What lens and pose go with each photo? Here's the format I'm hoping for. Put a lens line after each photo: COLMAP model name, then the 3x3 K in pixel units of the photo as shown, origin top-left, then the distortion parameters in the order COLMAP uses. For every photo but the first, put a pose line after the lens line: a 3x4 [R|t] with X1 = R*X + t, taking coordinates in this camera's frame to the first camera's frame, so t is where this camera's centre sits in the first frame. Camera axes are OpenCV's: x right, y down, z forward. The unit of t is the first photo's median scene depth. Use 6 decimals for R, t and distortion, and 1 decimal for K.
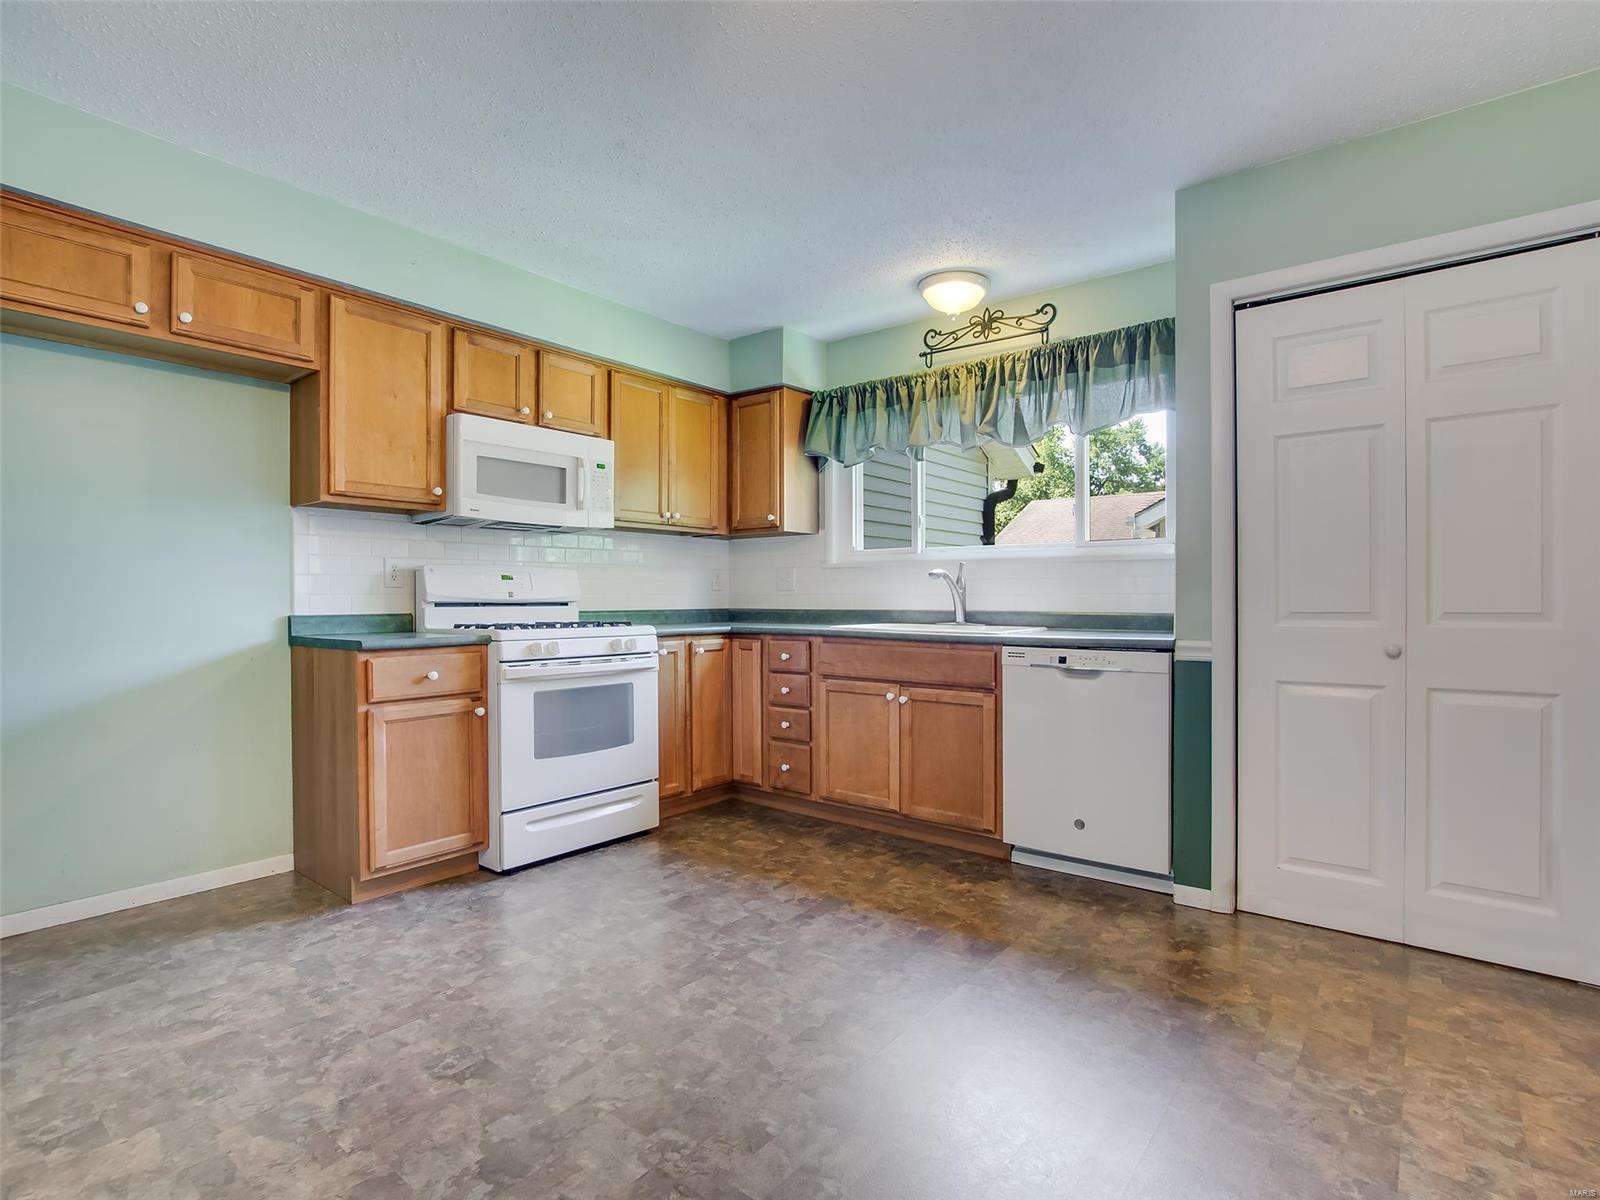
lens RADIAL K [[801.7, 0, 814.6], [0, 801.7, 601.3], [0, 0, 1]] dist [-0.026488, 0.001414]
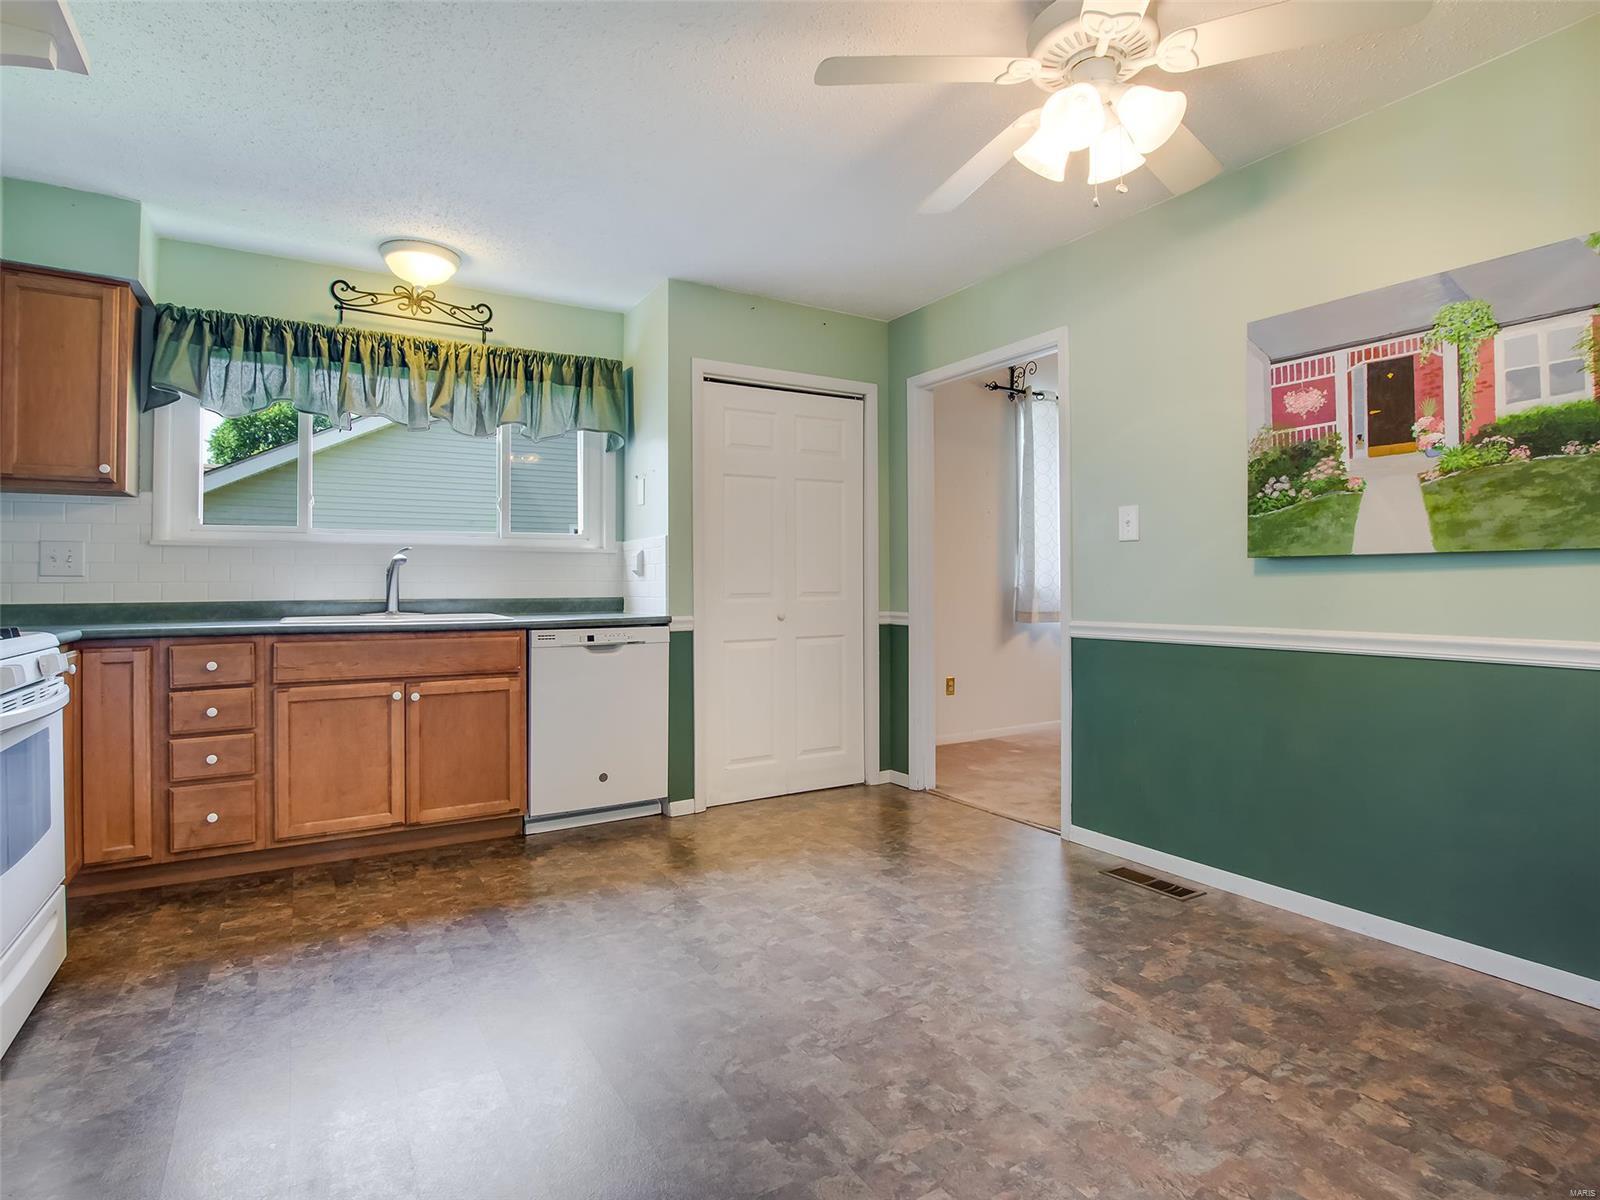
lens RADIAL K [[818.5, 0, 815.5], [0, 818.5, 561.4], [0, 0, 1]] dist [-0.029065, 0.001582]
pose [[0.342791, 0.023568, 0.939116, -0.627297], [0.008788, 0.999561, -0.028292, -0.001212], [-0.939371, 0.017951, 0.342433, 0.261159]]
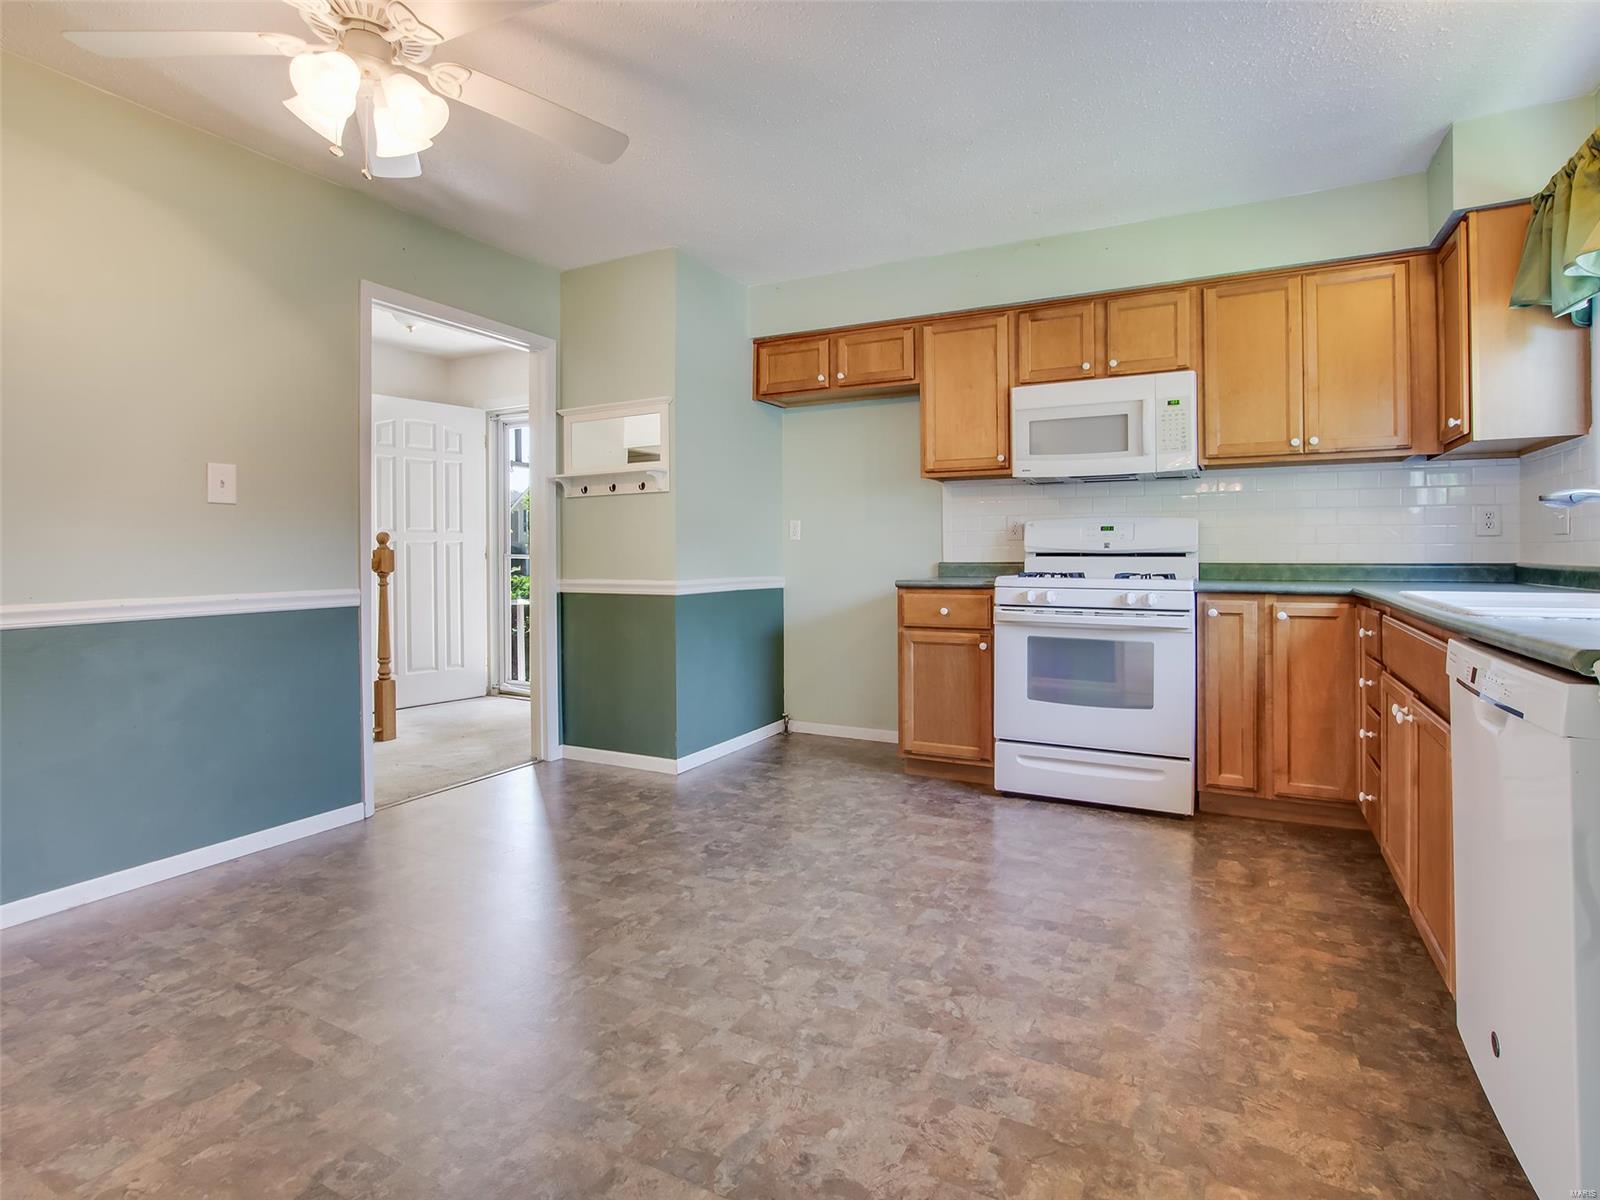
lens RADIAL K [[818.5, 0, 815.5], [0, 818.5, 561.4], [0, 0, 1]] dist [-0.029065, 0.001582]
pose [[0.178462, 0.010658, -0.983889, 0.631674], [-0.001483, 0.999943, 0.010563, 0.001821], [0.983946, -0.000426, 0.178467, 0.487344]]
